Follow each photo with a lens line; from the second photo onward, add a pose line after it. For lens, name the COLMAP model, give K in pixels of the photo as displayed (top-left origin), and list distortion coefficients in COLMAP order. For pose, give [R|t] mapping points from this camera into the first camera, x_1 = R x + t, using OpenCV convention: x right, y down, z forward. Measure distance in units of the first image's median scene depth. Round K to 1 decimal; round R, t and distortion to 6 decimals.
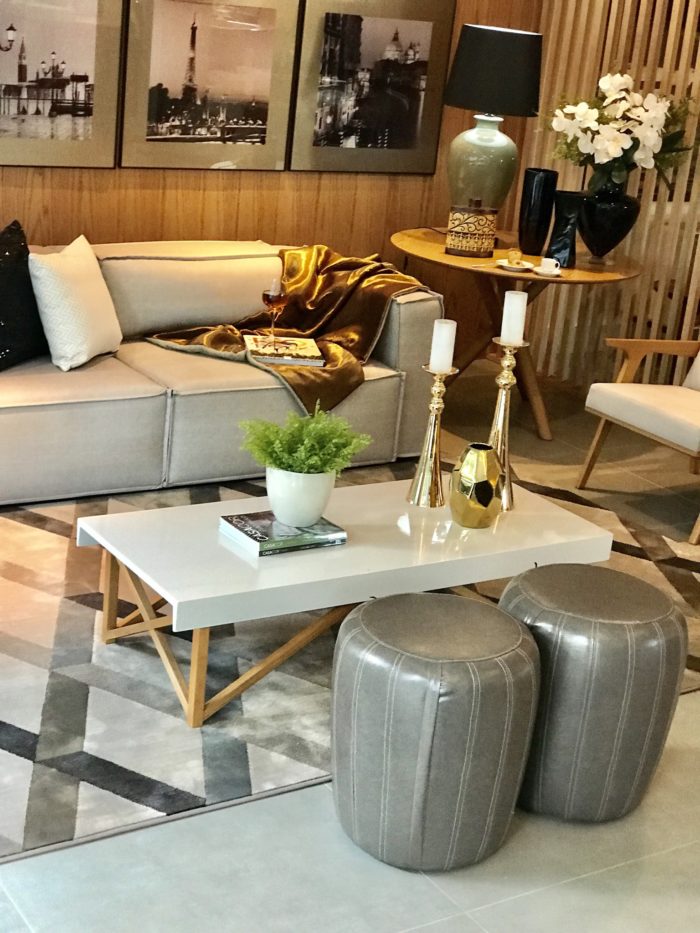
lens RADIAL K [[1539.2, 0, 350.0], [0, 1539.2, 466.5], [0, 0, 1]] dist [-0.018942, 0.645888]
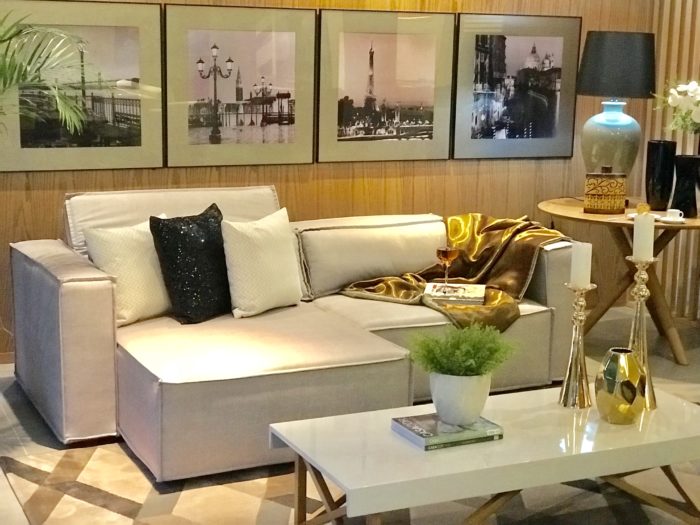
lens RADIAL K [[1154.8, 0, 350.0], [0, 1154.8, 262.5], [0, 0, 1]] dist [-0.018942, 0.645888]
pose [[0.987505, -0.056841, -0.146978, 0.011827], [0.034772, 0.988289, -0.148577, 0.029124], [0.153702, 0.141610, 0.977917, 0.093036]]
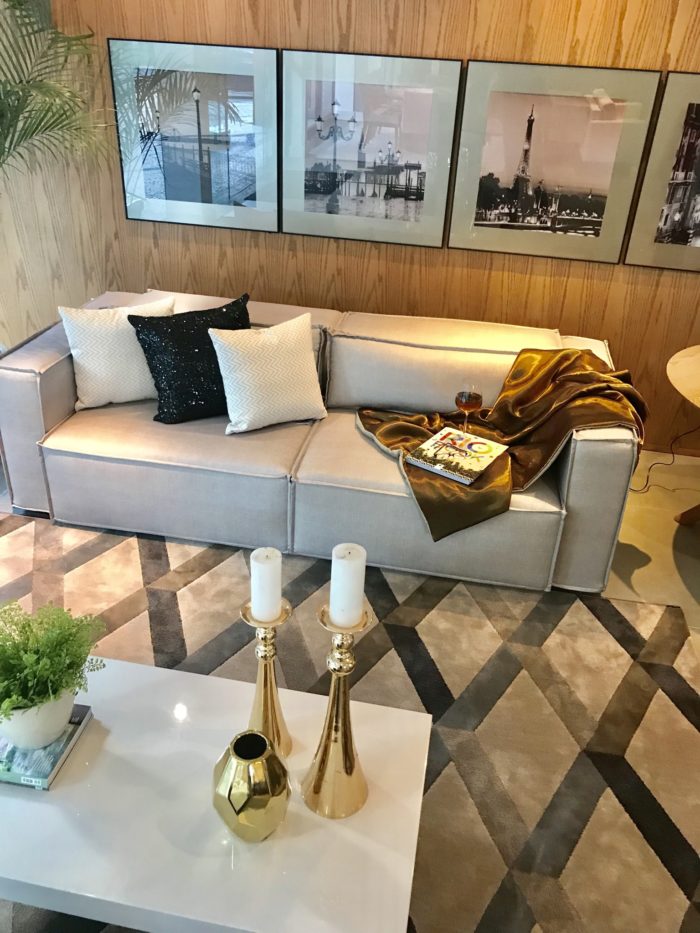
lens RADIAL K [[773.0, 0, 350.0], [0, 773.0, 466.5], [0, 0, 1]] dist [0.010098, 0.000677]
pose [[0.726585, 0.283522, -0.625851, 0.209902], [-0.191525, 0.958362, 0.211803, -0.150512], [0.659843, -0.034027, 0.750633, 0.531583]]
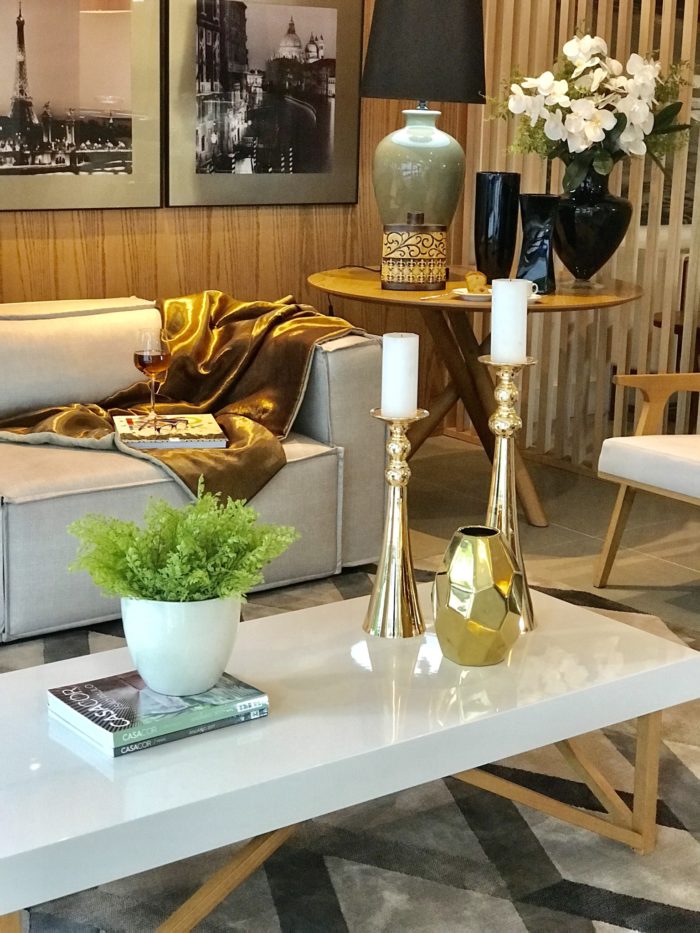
lens RADIAL K [[1539.2, 0, 350.0], [0, 1539.2, 466.5], [0, 0, 1]] dist [-0.018942, 0.645888]
pose [[0.995154, -0.089087, 0.041611, 0.008018], [0.092088, 0.992781, -0.076850, 0.002645], [-0.034464, 0.080309, 0.996174, 0.271893]]
